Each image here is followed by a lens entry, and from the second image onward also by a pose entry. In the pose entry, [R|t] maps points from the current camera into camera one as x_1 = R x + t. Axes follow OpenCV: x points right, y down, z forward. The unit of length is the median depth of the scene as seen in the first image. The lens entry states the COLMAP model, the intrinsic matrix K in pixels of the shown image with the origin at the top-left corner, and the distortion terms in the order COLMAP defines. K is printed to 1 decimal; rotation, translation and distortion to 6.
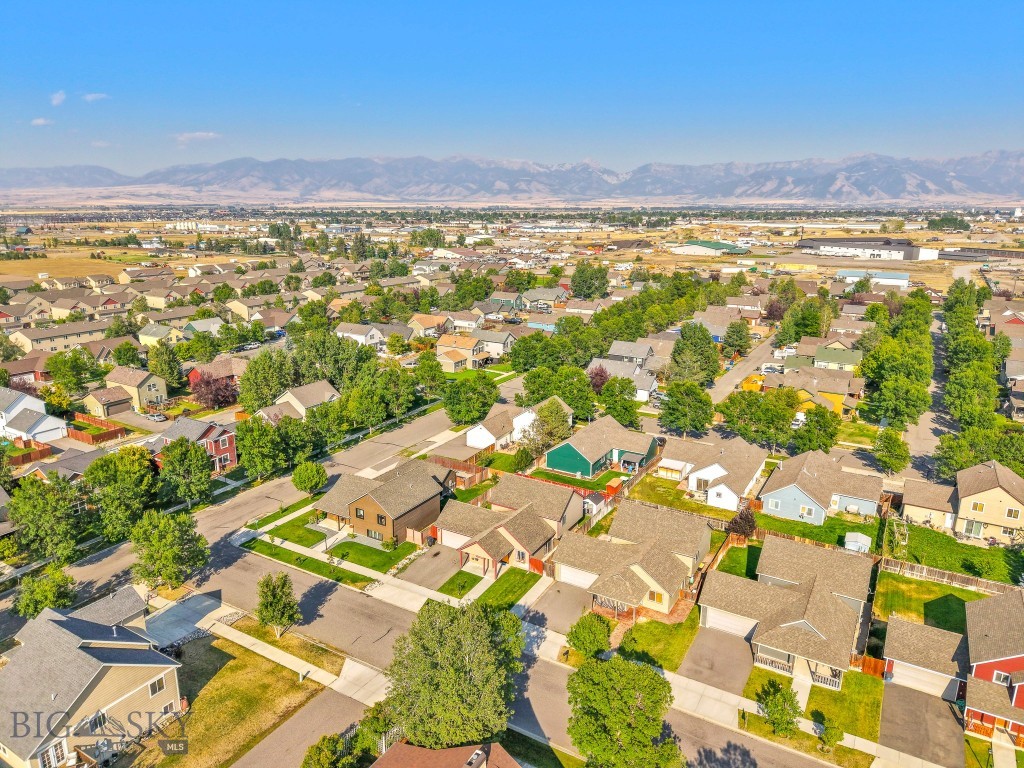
lens RADIAL K [[685.6, 0, 512.0], [0, 685.6, 384.0], [0, 0, 1]] dist [0.035880, -0.034804]
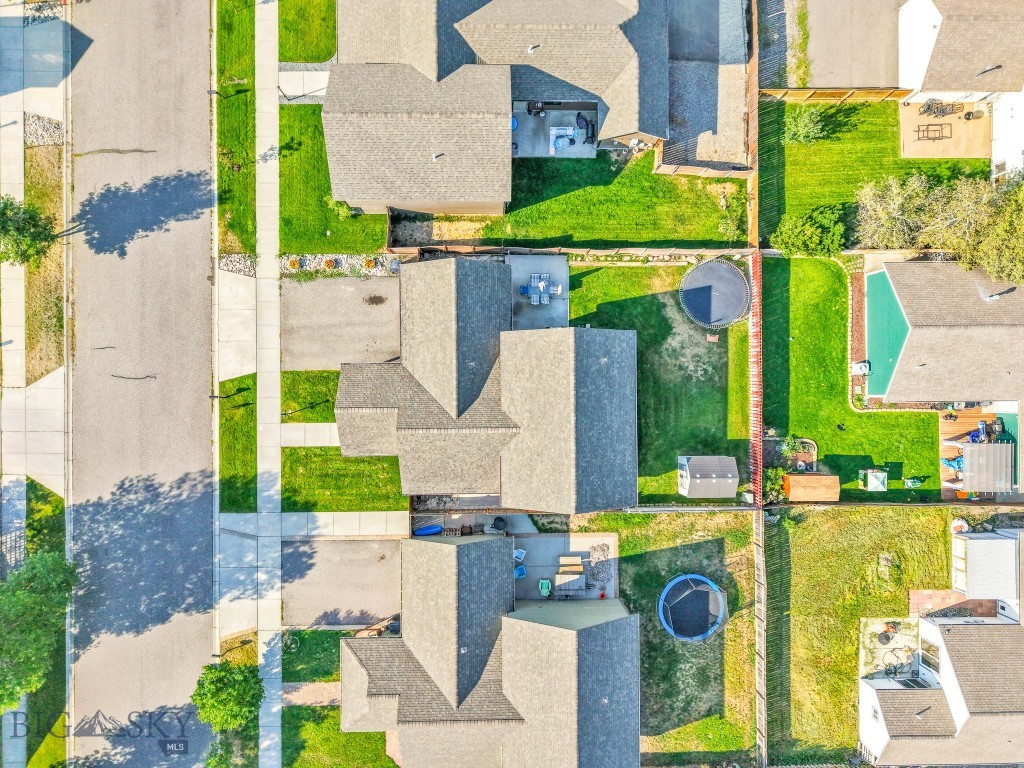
lens RADIAL K [[688.3, 0, 512.0], [0, 688.3, 384.0], [0, 0, 1]] dist [0.041228, -0.044879]
pose [[0.511836, 0.859083, 0.000340, -0.001376], [-0.238820, 0.141907, 0.960639, -0.180904], [0.825220, -0.491771, 0.277799, 0.599404]]
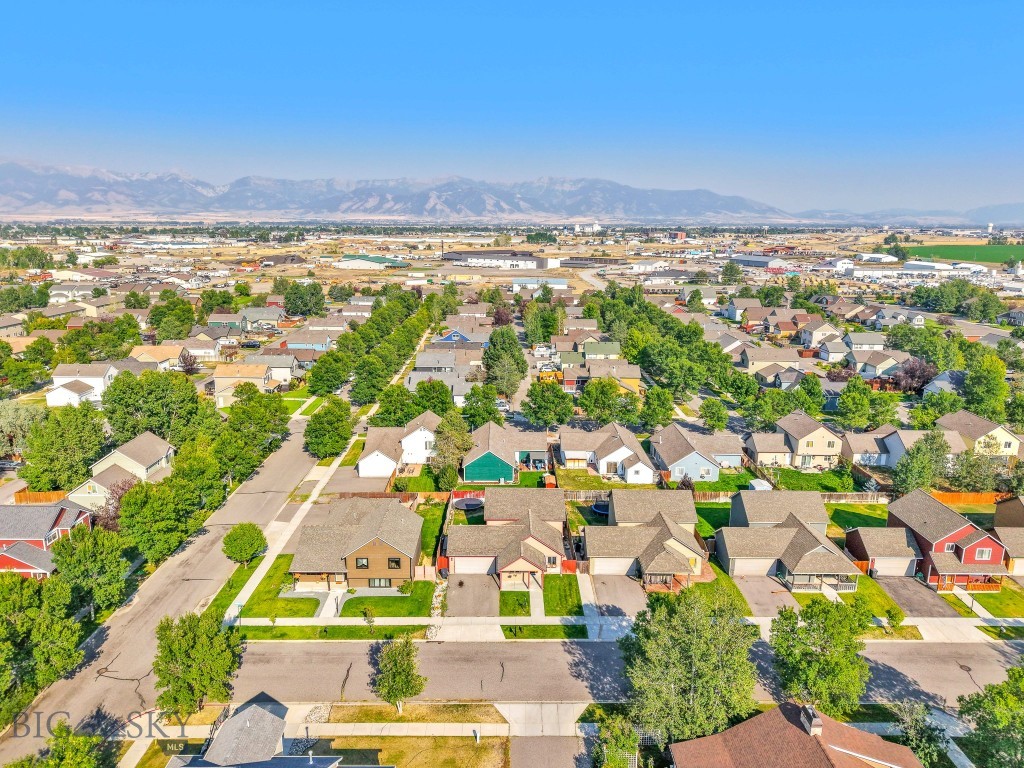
lens RADIAL K [[688.3, 0, 512.0], [0, 688.3, 384.0], [0, 0, 1]] dist [0.041228, -0.044879]
pose [[0.858071, -0.115501, 0.500373, -0.325739], [0.126336, 0.991911, 0.012313, -0.018006], [-0.497748, 0.052649, 0.865722, 0.084878]]
